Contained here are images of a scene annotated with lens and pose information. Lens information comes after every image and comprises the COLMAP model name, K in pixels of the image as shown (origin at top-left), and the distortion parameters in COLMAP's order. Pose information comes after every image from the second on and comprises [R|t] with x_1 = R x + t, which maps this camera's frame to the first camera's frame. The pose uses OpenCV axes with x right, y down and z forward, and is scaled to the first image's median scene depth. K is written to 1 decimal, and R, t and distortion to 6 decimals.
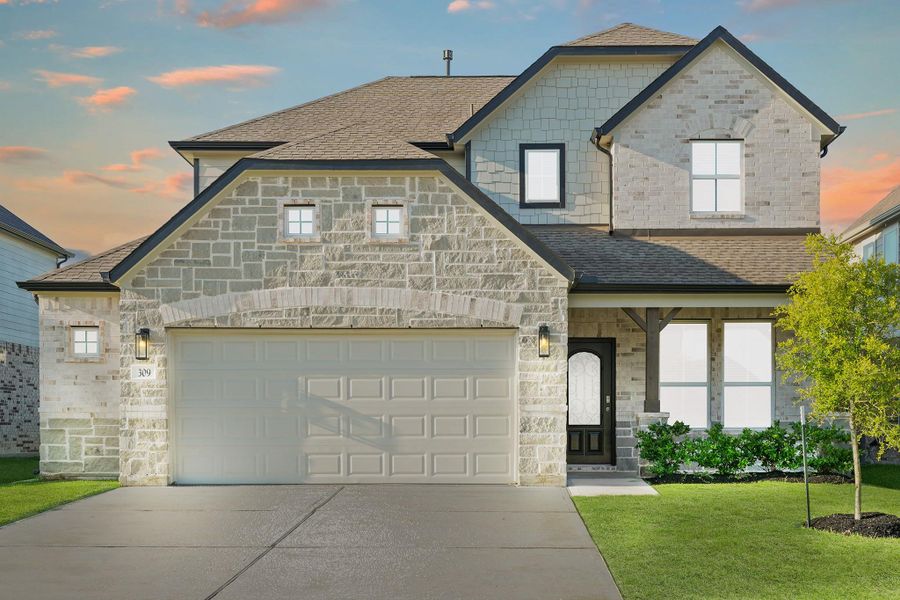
lens RADIAL K [[1186.3, 0, 451.7], [0, 1186.3, 338.6], [0, 0, 1]] dist [0.005794, 0.000000]
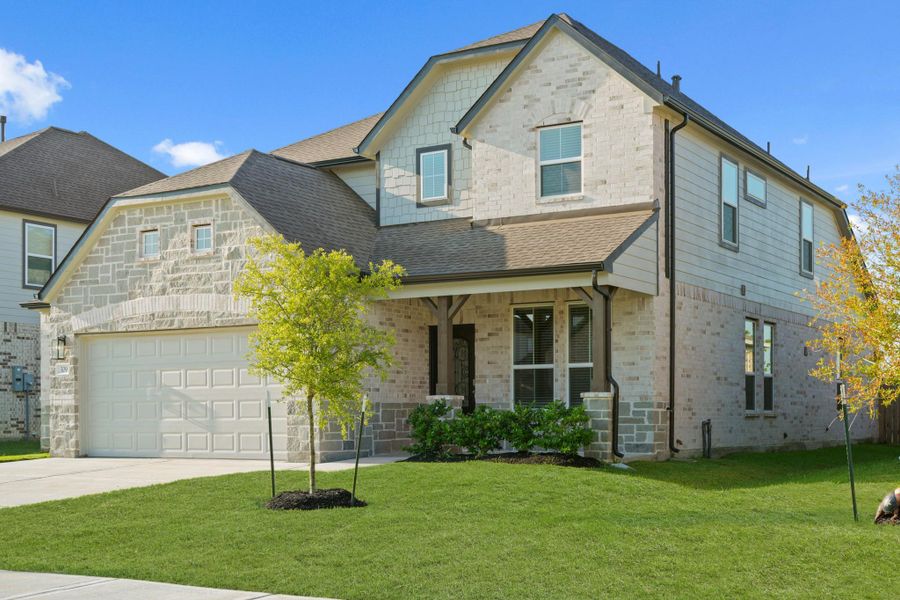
lens RADIAL K [[1186.3, 0, 451.2], [0, 1186.3, 285.7], [0, 0, 1]] dist [0.005794, 0.000000]
pose [[0.863909, -0.058502, -0.500238, 0.756525], [0.044255, 0.998207, -0.040309, 0.008234], [0.501700, 0.012685, 0.864949, 0.090559]]
